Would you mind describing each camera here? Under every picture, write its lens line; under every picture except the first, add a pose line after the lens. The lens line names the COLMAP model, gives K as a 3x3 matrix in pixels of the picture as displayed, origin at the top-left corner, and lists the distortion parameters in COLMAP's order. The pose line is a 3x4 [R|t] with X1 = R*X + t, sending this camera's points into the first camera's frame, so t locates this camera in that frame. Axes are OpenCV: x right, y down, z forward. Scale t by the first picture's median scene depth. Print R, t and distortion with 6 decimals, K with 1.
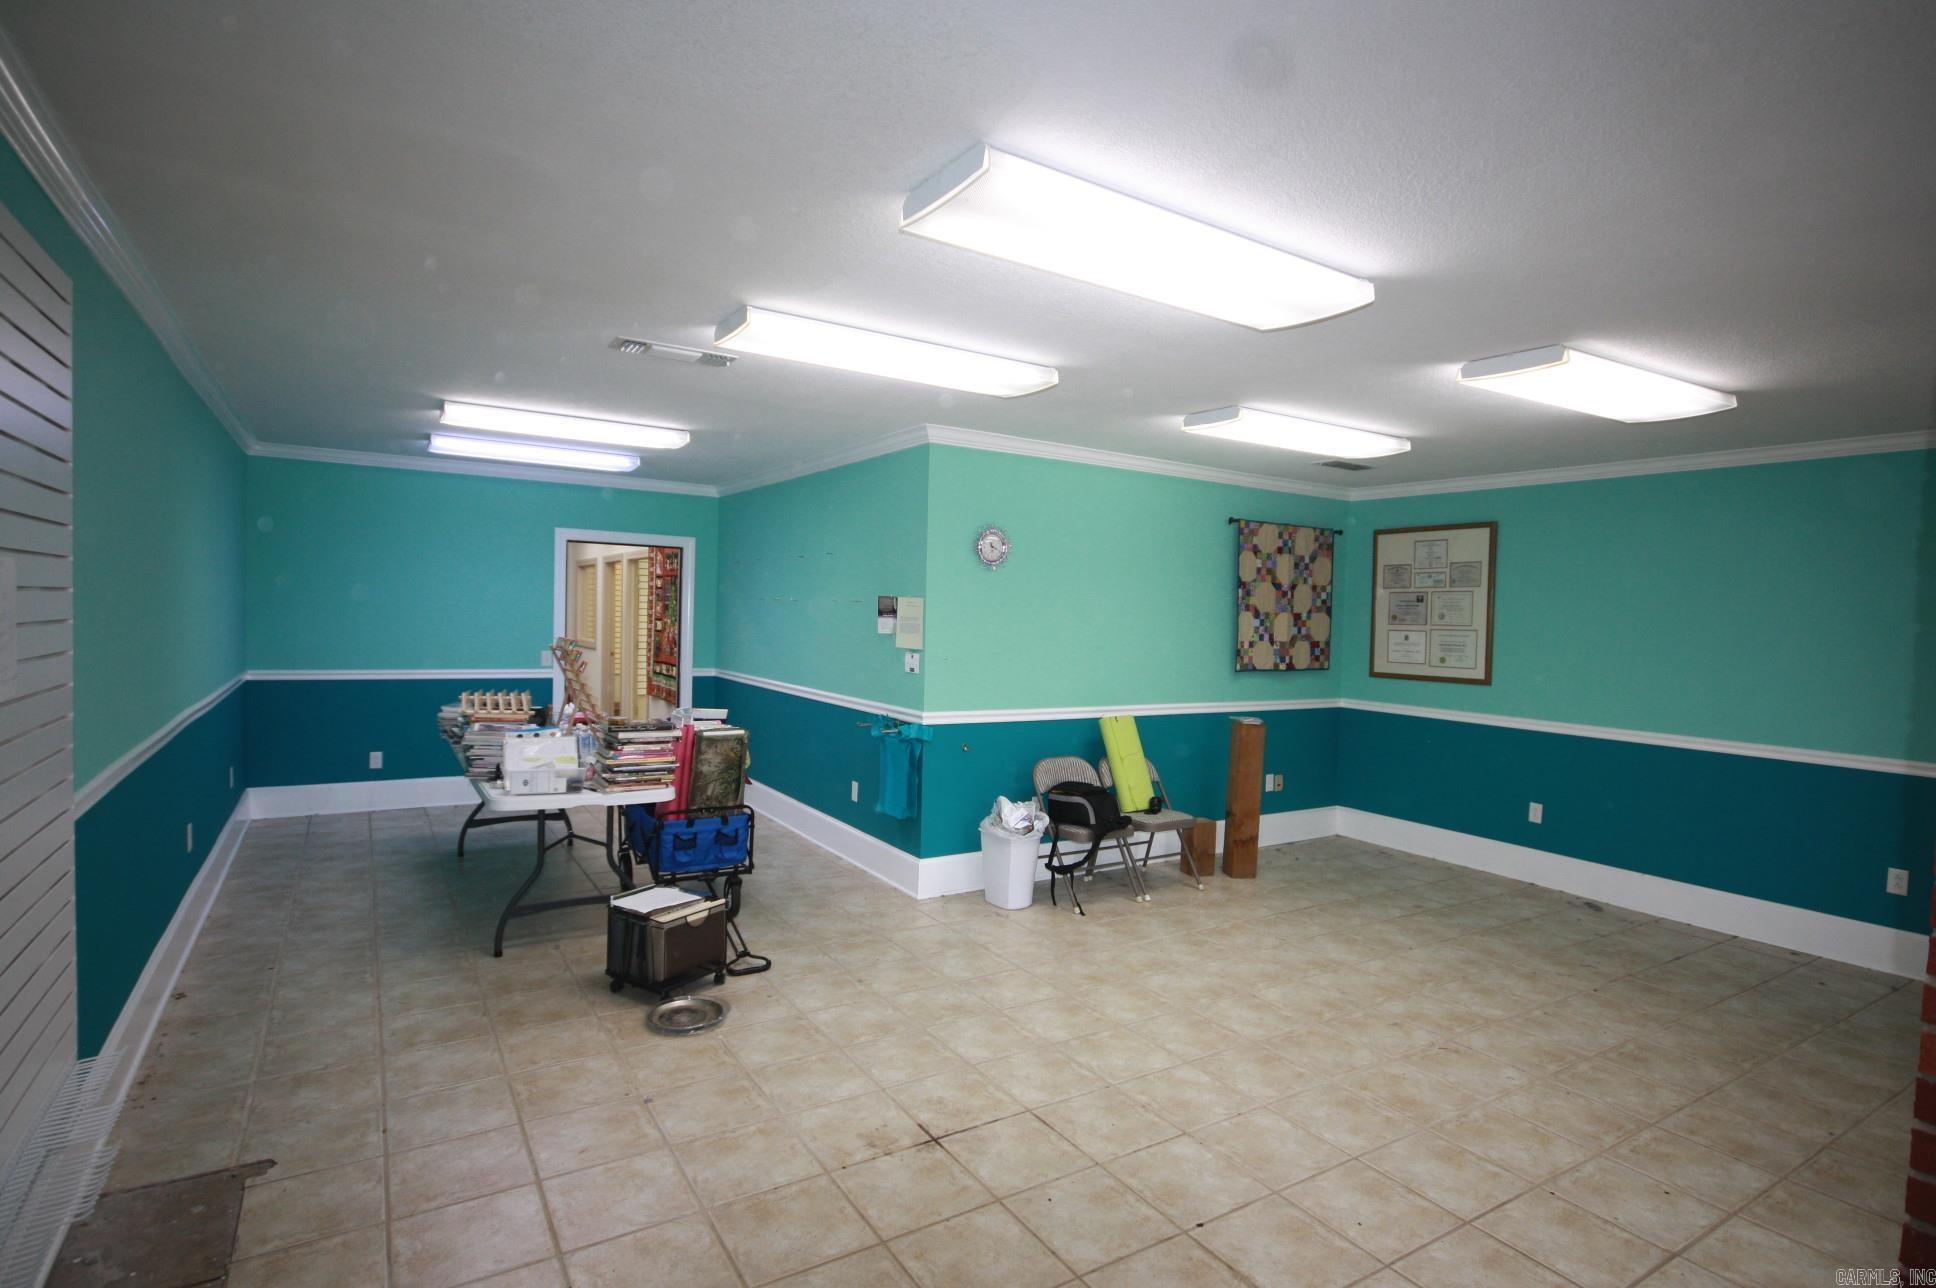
lens RADIAL K [[980.7, 0, 968.1], [0, 980.7, 644.4], [0, 0, 1]] dist [0.003783, -0.000797]
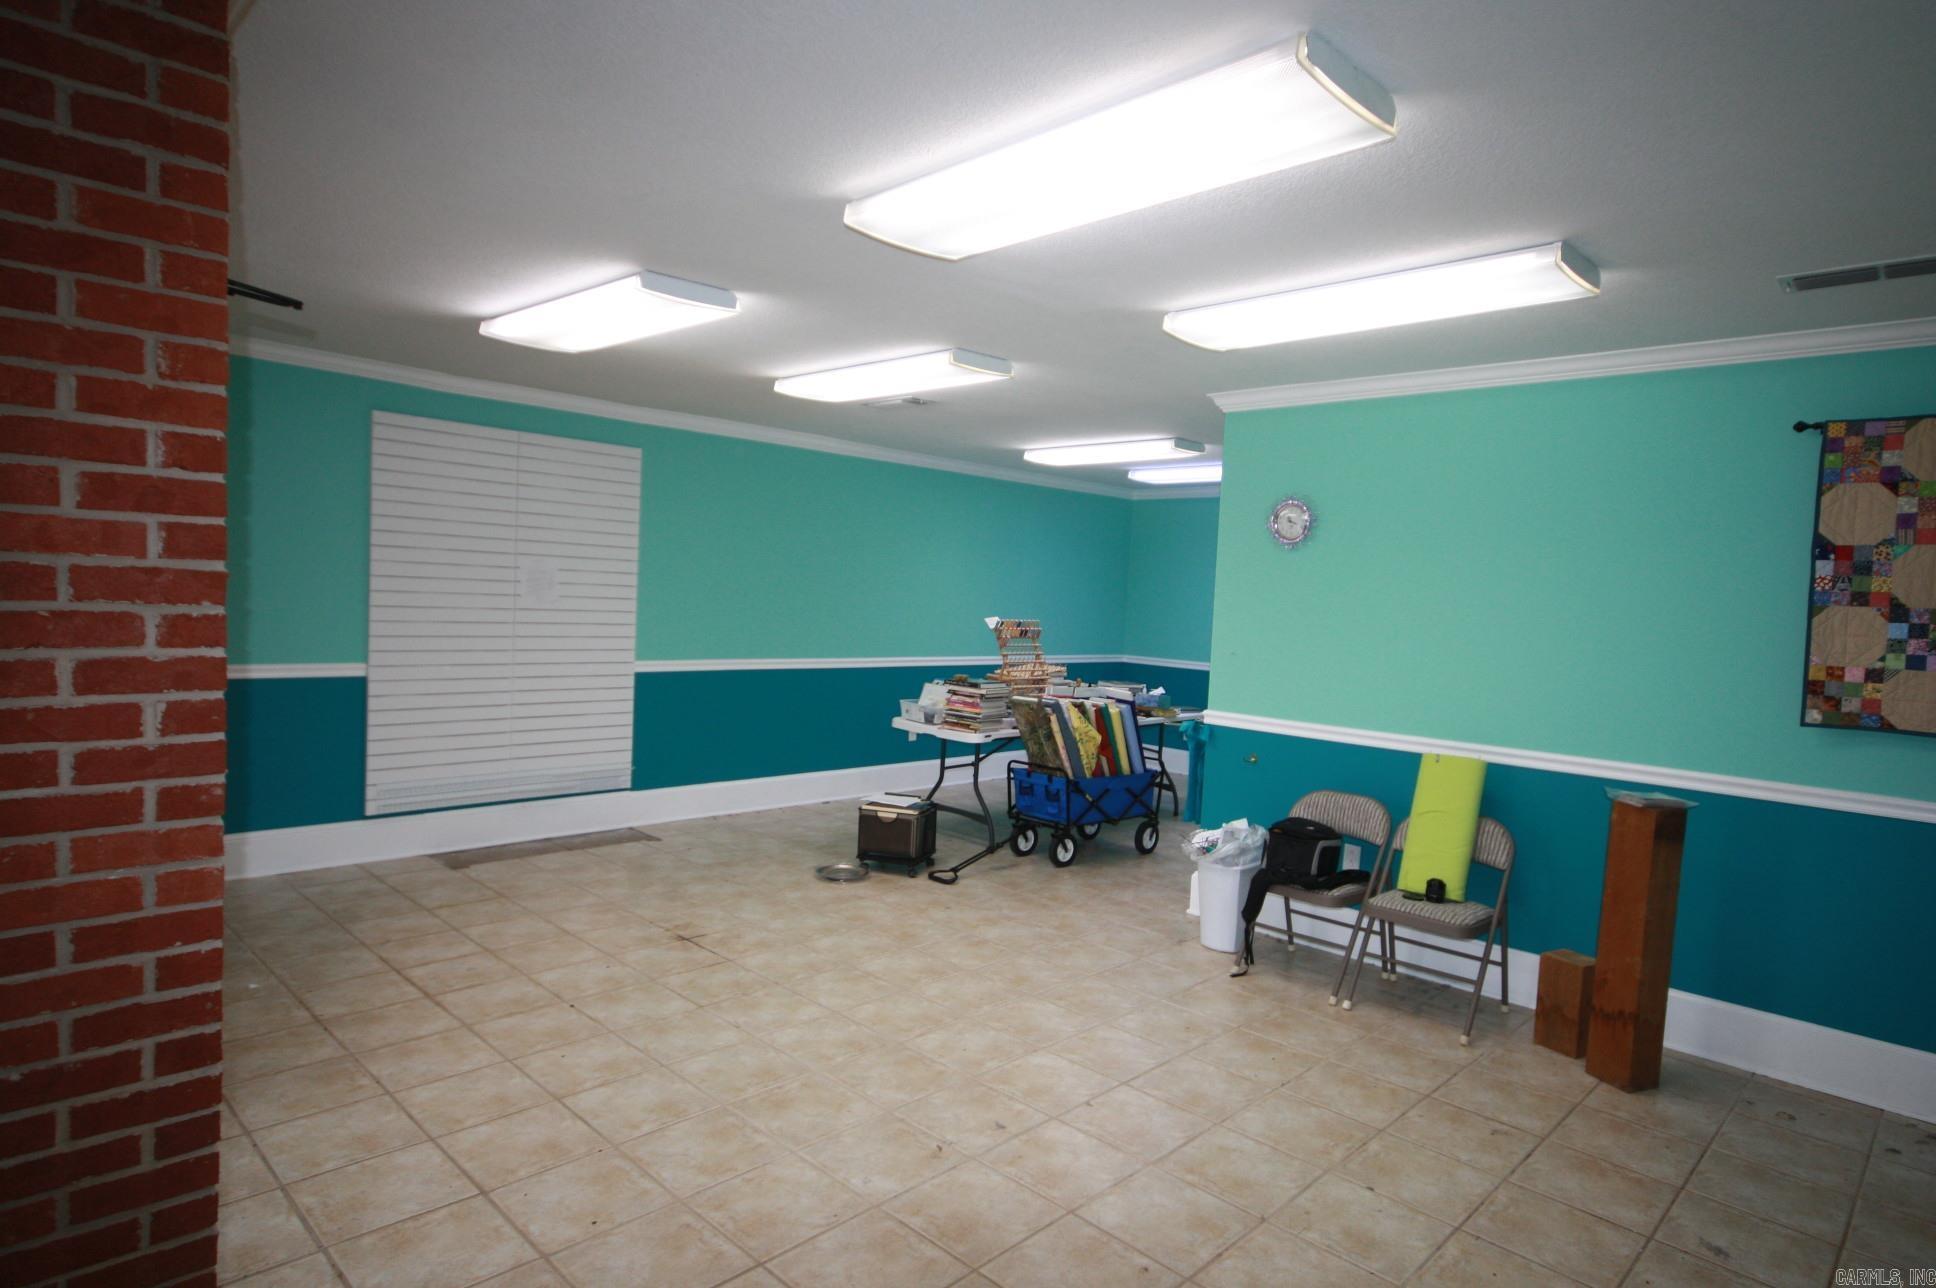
lens RADIAL K [[1075.2, 0, 967.1], [0, 1075.2, 648.1], [0, 0, 1]] dist [0.006108, 0.001099]
pose [[0.229449, 0.031157, -0.972822, 1.035010], [-0.072128, 0.997284, 0.014928, 0.016106], [0.970645, 0.066742, 0.231073, 0.657577]]
